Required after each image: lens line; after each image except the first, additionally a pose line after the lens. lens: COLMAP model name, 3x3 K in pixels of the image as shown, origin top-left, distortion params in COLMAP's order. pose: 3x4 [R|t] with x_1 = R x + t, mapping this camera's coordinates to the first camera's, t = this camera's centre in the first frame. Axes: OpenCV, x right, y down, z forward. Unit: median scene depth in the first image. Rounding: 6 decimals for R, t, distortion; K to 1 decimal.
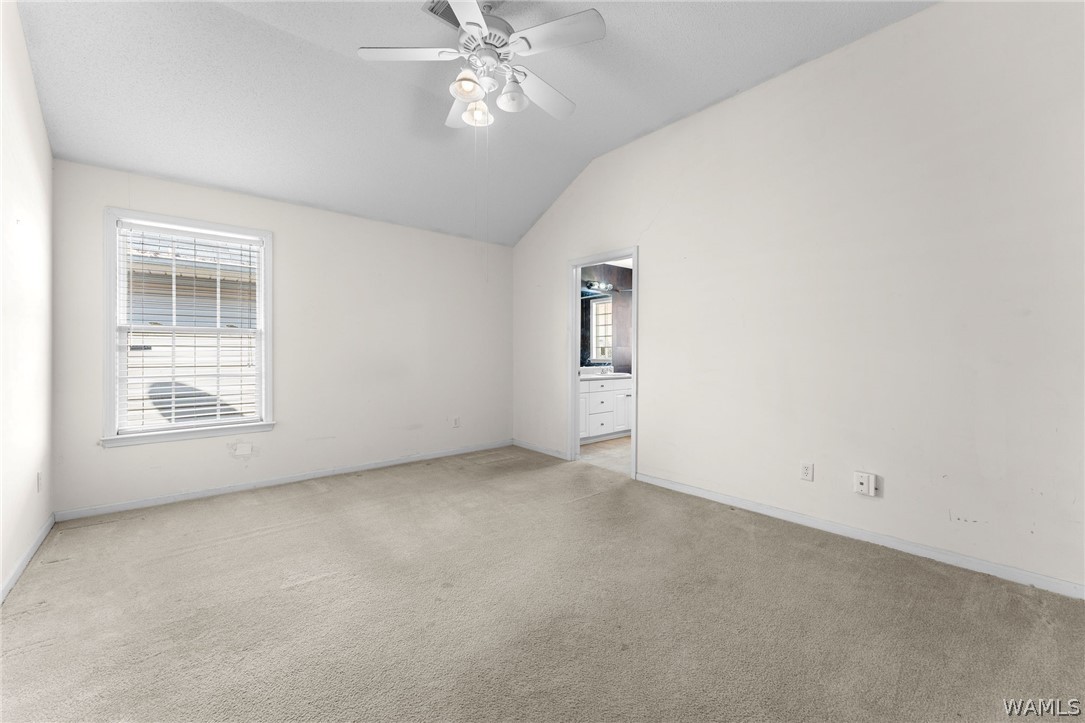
lens RADIAL K [[436.5, 0, 533.2], [0, 436.5, 357.2], [0, 0, 1]] dist [0.001433, 0.000321]
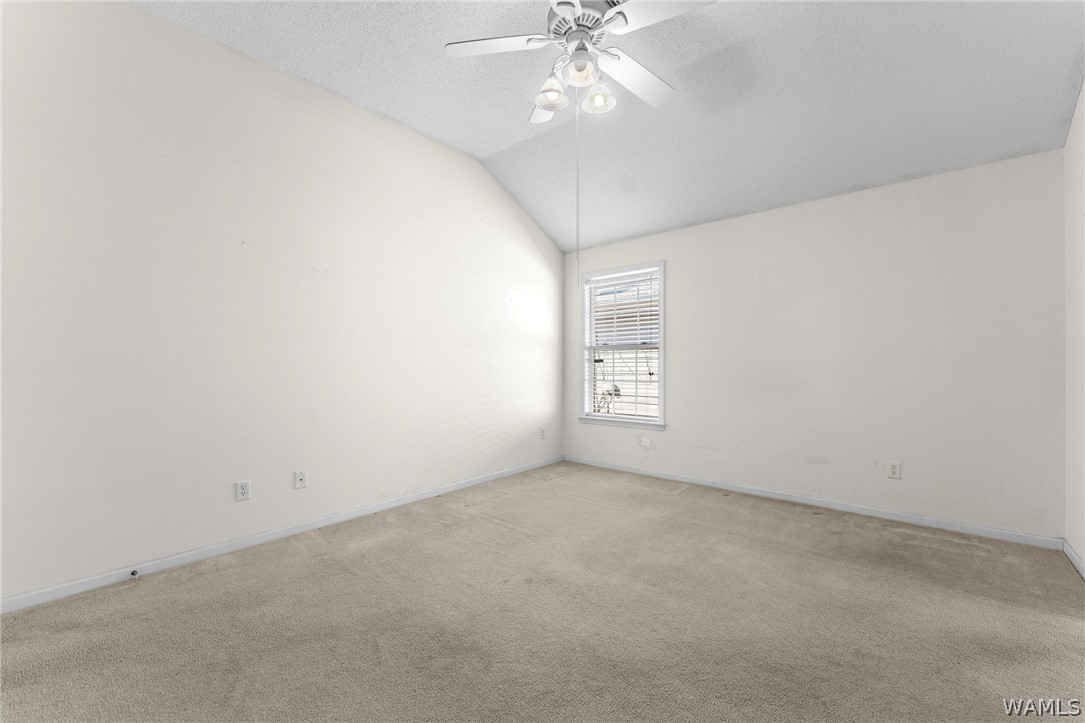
lens RADIAL K [[436.5, 0, 537.3], [0, 436.5, 362.9], [0, 0, 1]] dist [0.001433, 0.000321]
pose [[0.152054, -0.004481, -0.988362, 0.520804], [-0.007653, 0.999954, -0.005711, -0.002939], [0.988343, 0.008432, 0.152013, 0.513949]]
